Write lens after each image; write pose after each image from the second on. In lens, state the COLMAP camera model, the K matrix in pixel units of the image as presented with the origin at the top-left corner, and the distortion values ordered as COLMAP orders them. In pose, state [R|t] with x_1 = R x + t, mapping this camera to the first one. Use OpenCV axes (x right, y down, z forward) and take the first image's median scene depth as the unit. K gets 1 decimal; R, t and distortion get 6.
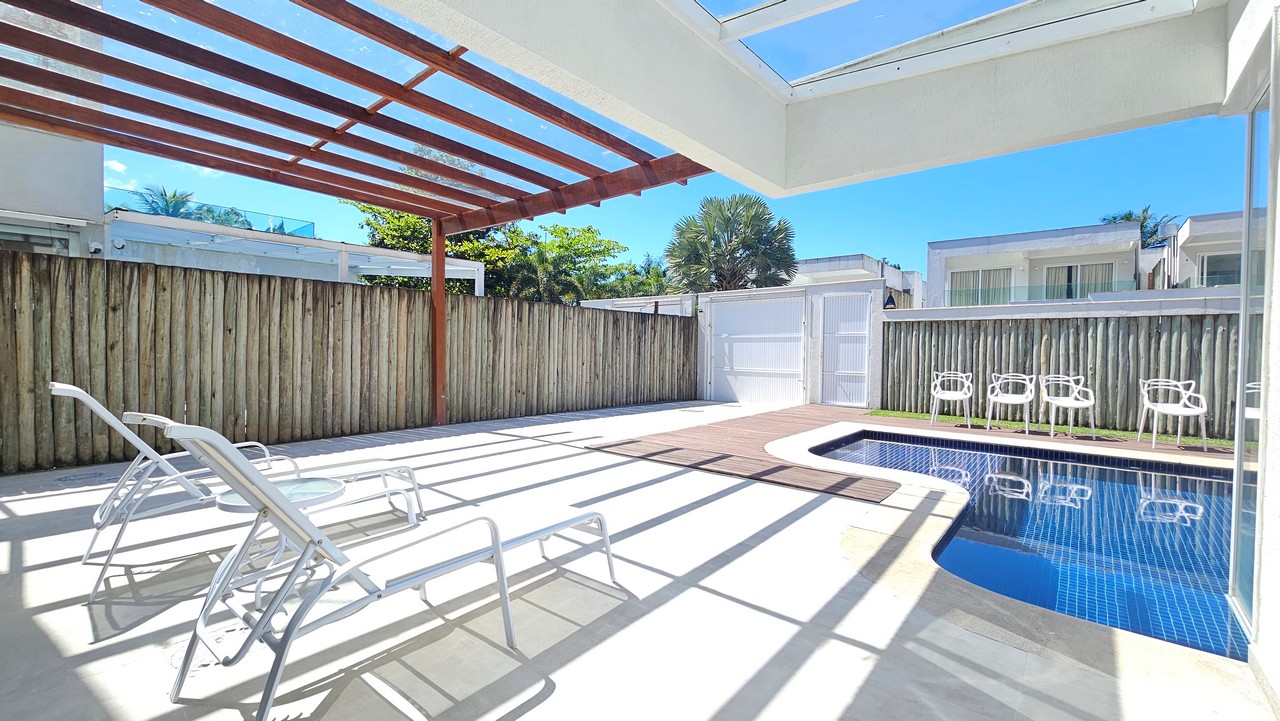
lens RADIAL K [[525.0, 0, 640.4], [0, 525.0, 355.2], [0, 0, 1]] dist [-0.005096, 0.001152]
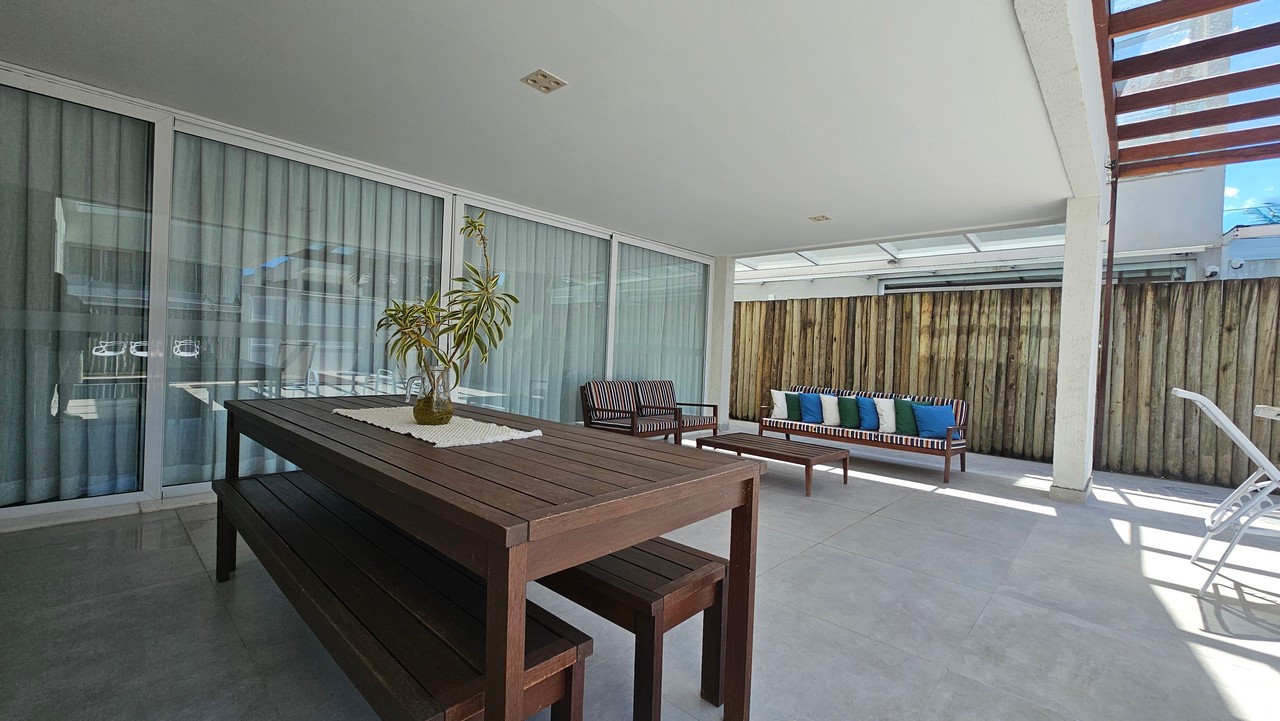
lens RADIAL K [[525.0, 0, 640.1], [0, 525.0, 361.4], [0, 0, 1]] dist [-0.005096, 0.001152]
pose [[-0.052297, 0.002213, -0.998629, 0.020561], [-0.052248, 0.998622, 0.004949, 0.018457], [0.997264, 0.052435, -0.052109, -0.033915]]
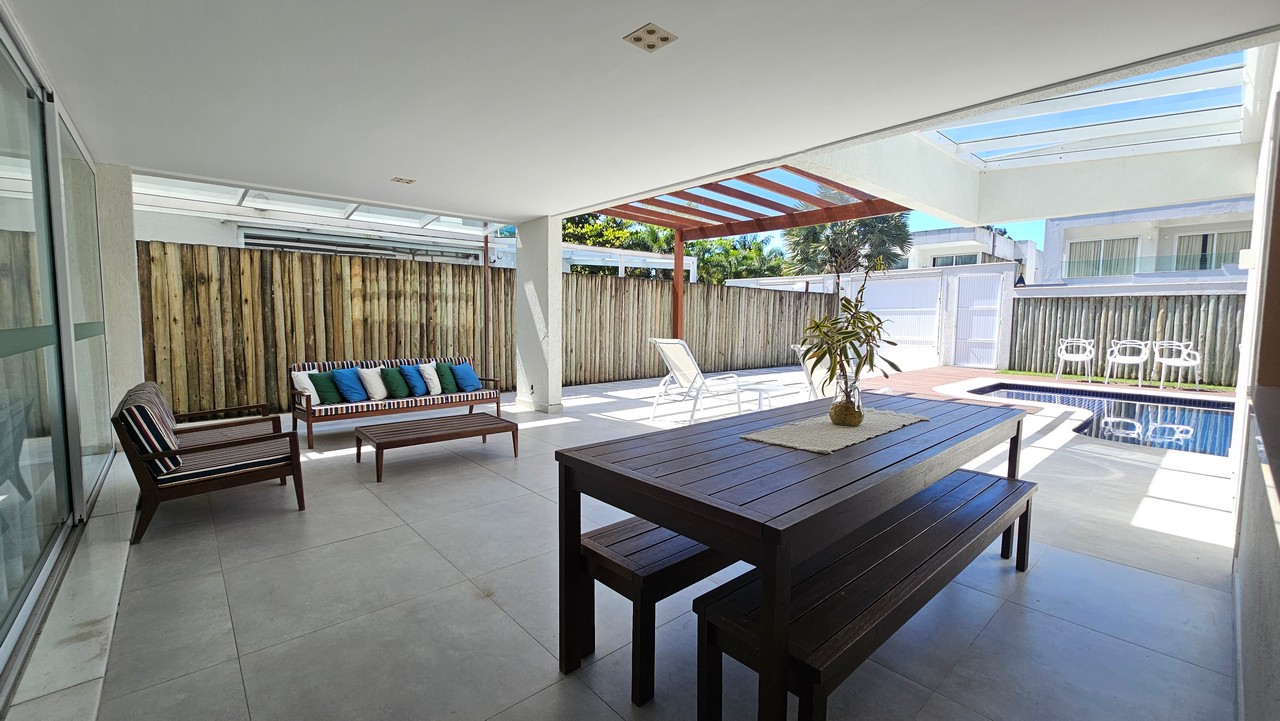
lens RADIAL K [[525.0, 0, 637.9], [0, 525.0, 357.1], [0, 0, 1]] dist [-0.005096, 0.001152]
pose [[0.989671, 0.006512, -0.143211, -0.323047], [0.001901, 0.998284, 0.058535, 0.000147], [0.143346, -0.058203, 0.987960, -0.477519]]
